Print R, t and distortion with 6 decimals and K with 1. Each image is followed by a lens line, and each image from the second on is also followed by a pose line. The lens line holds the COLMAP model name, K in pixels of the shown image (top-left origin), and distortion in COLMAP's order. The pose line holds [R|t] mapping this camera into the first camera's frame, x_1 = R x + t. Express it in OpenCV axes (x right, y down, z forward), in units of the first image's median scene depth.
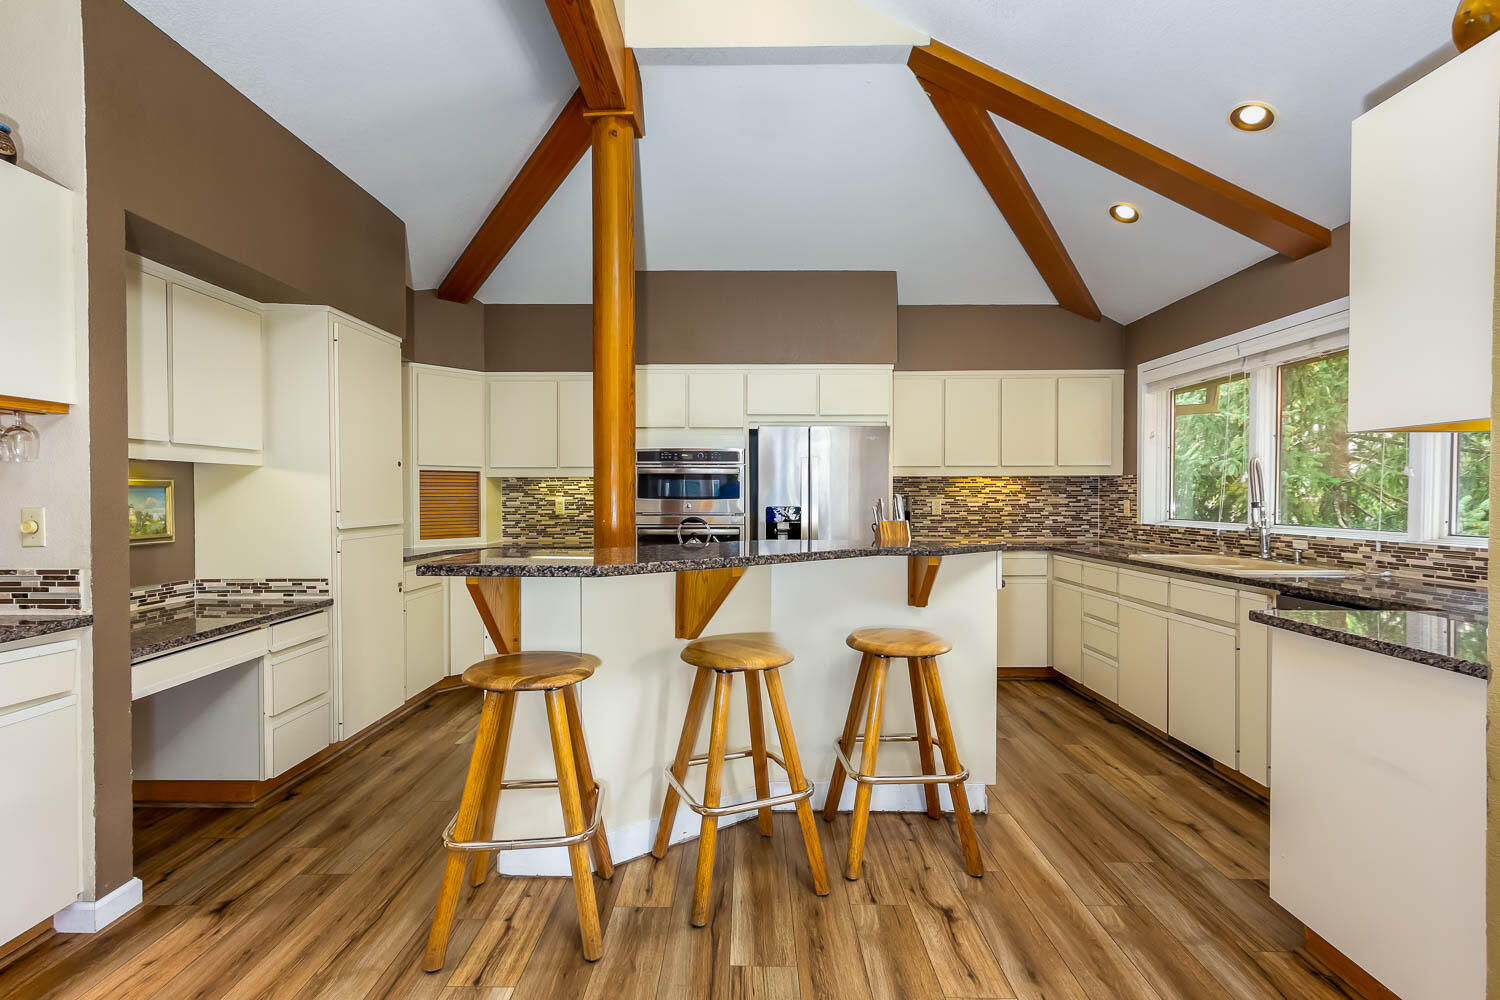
lens RADIAL K [[715.0, 0, 734.1], [0, 715.0, 504.7], [0, 0, 1]] dist [-0.002041, 0.000073]
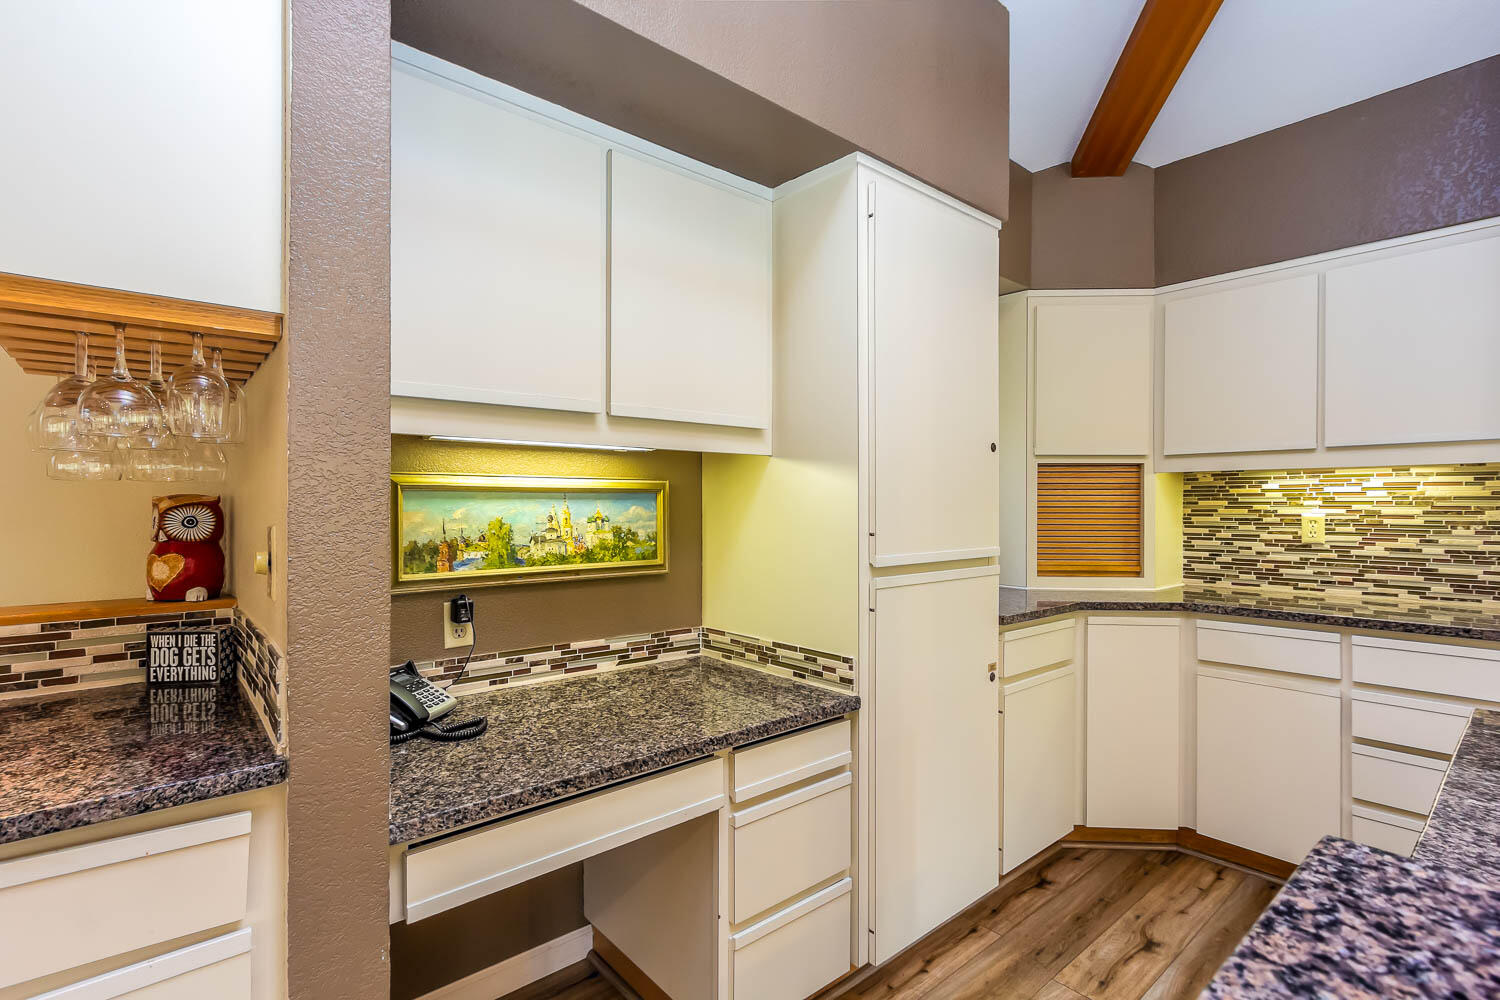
lens RADIAL K [[715.0, 0, 734.1], [0, 715.0, 504.7], [0, 0, 1]] dist [-0.002041, 0.000073]
pose [[0.667639, 0.002906, -0.744479, -0.220575], [-0.012187, 0.999901, -0.007026, -0.007834], [0.744385, 0.013763, 0.667609, 0.556688]]
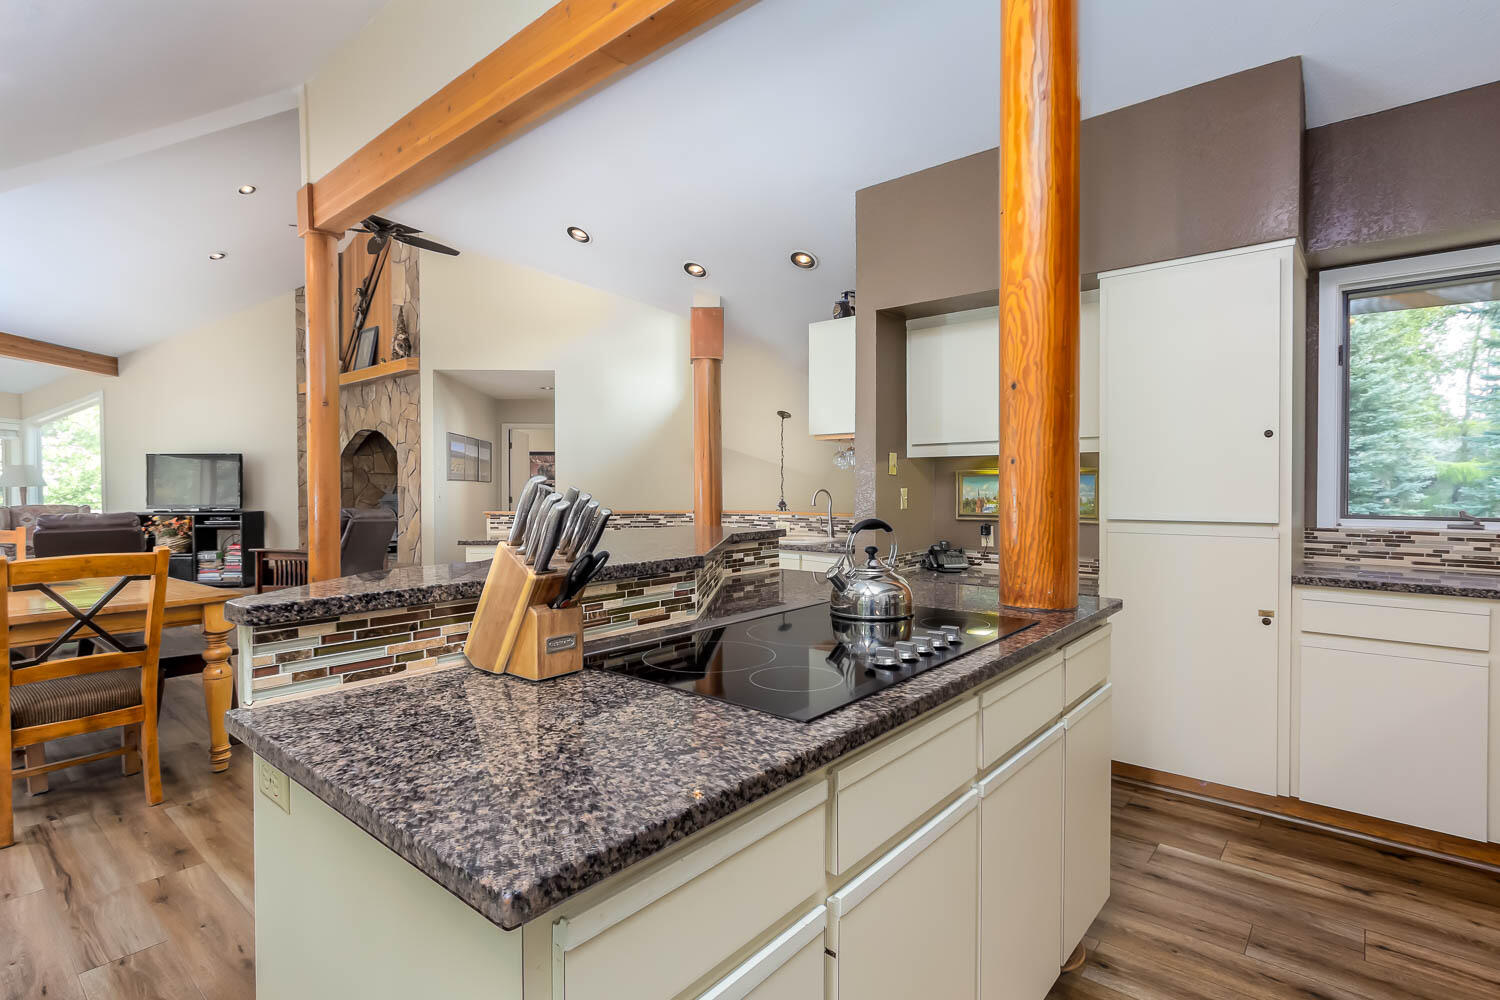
lens RADIAL K [[707.1, 0, 750.0], [0, 707.1, 500.0], [0, 0, 1]] dist [0.003254, 0.000535]
pose [[-0.628205, 0.009945, -0.777984, 0.404540], [-0.015515, 0.999559, 0.025305, -0.004443], [0.777893, 0.027968, -0.627774, 1.185476]]
